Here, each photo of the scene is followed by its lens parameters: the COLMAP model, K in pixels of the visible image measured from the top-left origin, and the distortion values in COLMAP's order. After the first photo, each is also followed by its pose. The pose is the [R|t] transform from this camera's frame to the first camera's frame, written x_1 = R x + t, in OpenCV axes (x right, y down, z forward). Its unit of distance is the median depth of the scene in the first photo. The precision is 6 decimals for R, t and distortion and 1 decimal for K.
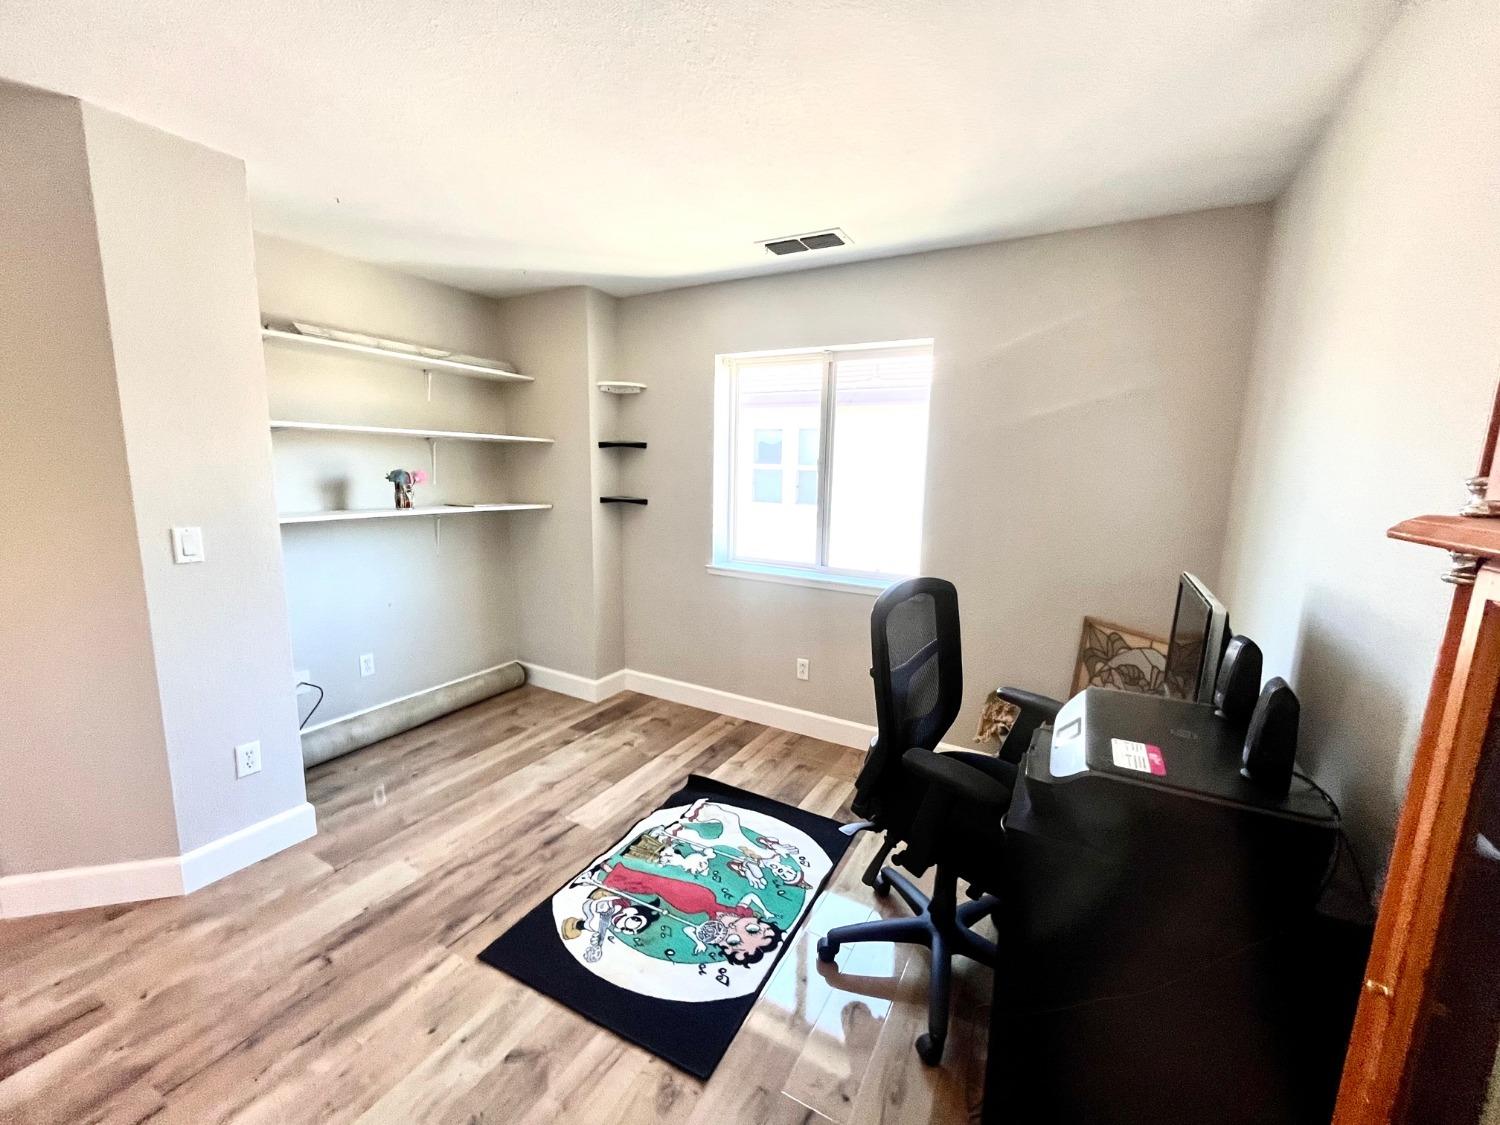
lens RADIAL K [[597.6, 0, 750.0], [0, 597.6, 562.5], [0, 0, 1]] dist [-0.000654, 0.000089]
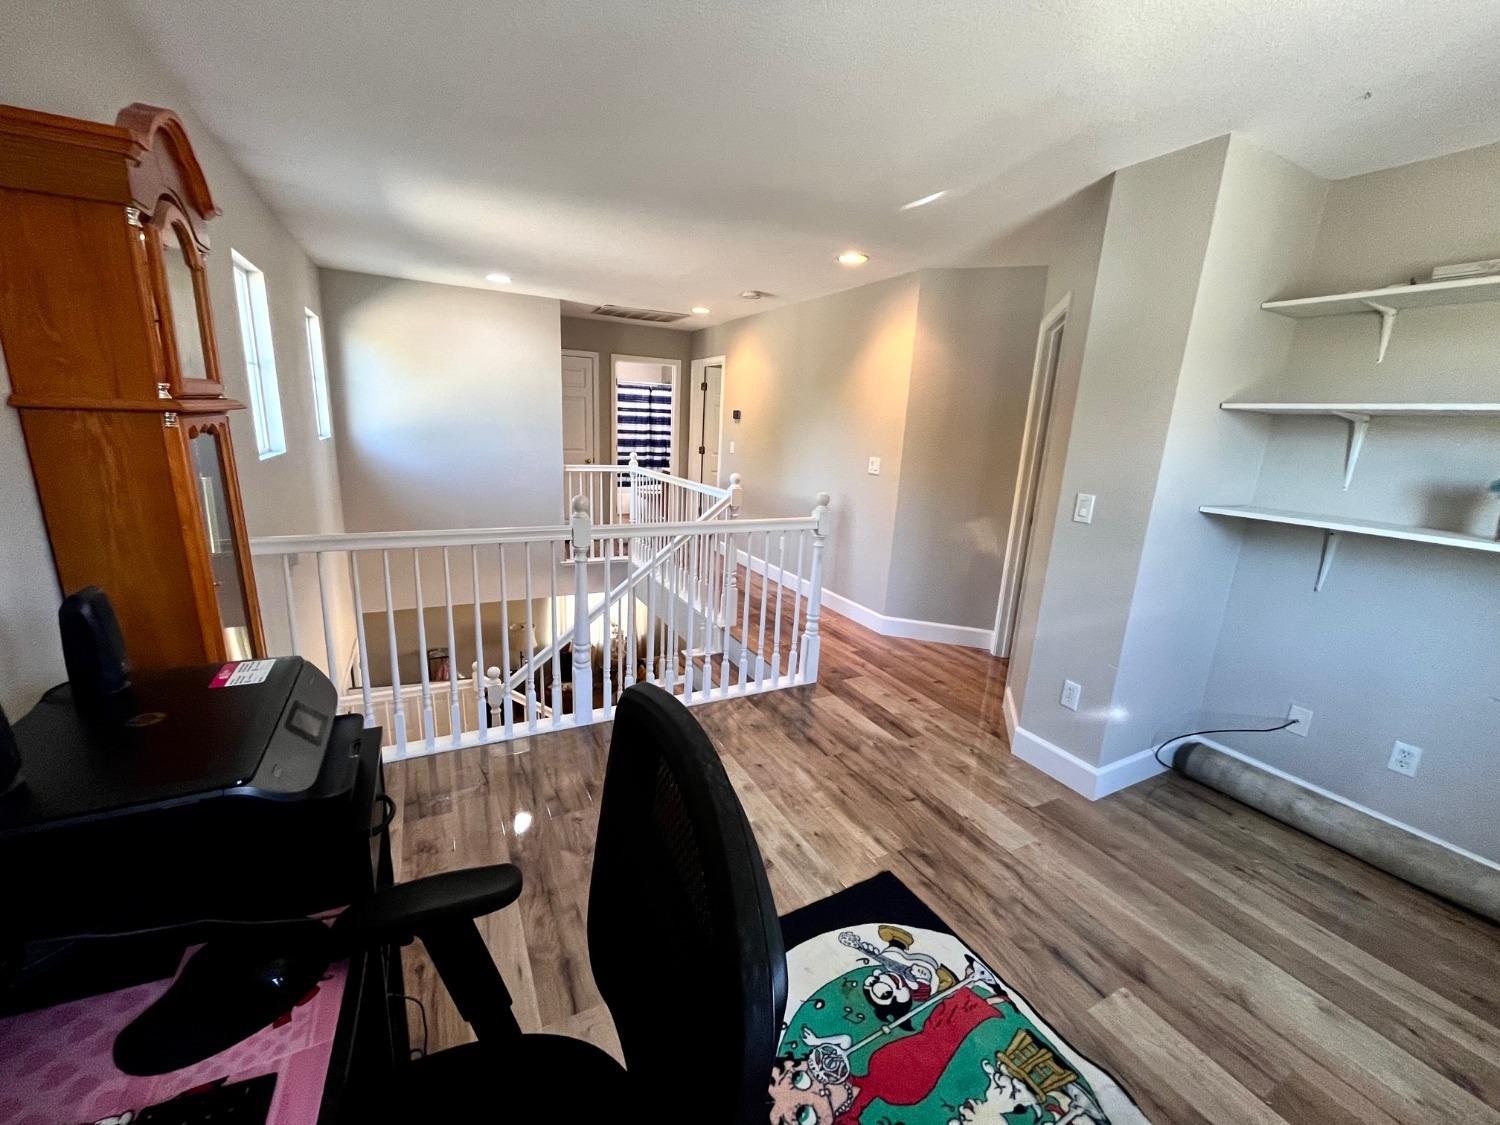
lens RADIAL K [[610.7, 0, 750.0], [0, 610.7, 562.5], [0, 0, 1]] dist [0.023409, 0.000074]
pose [[-0.524773, 0.151195, -0.837707, 0.507063], [-0.200338, 0.934521, 0.294168, -0.157726], [0.827332, 0.322196, -0.460122, 1.015563]]
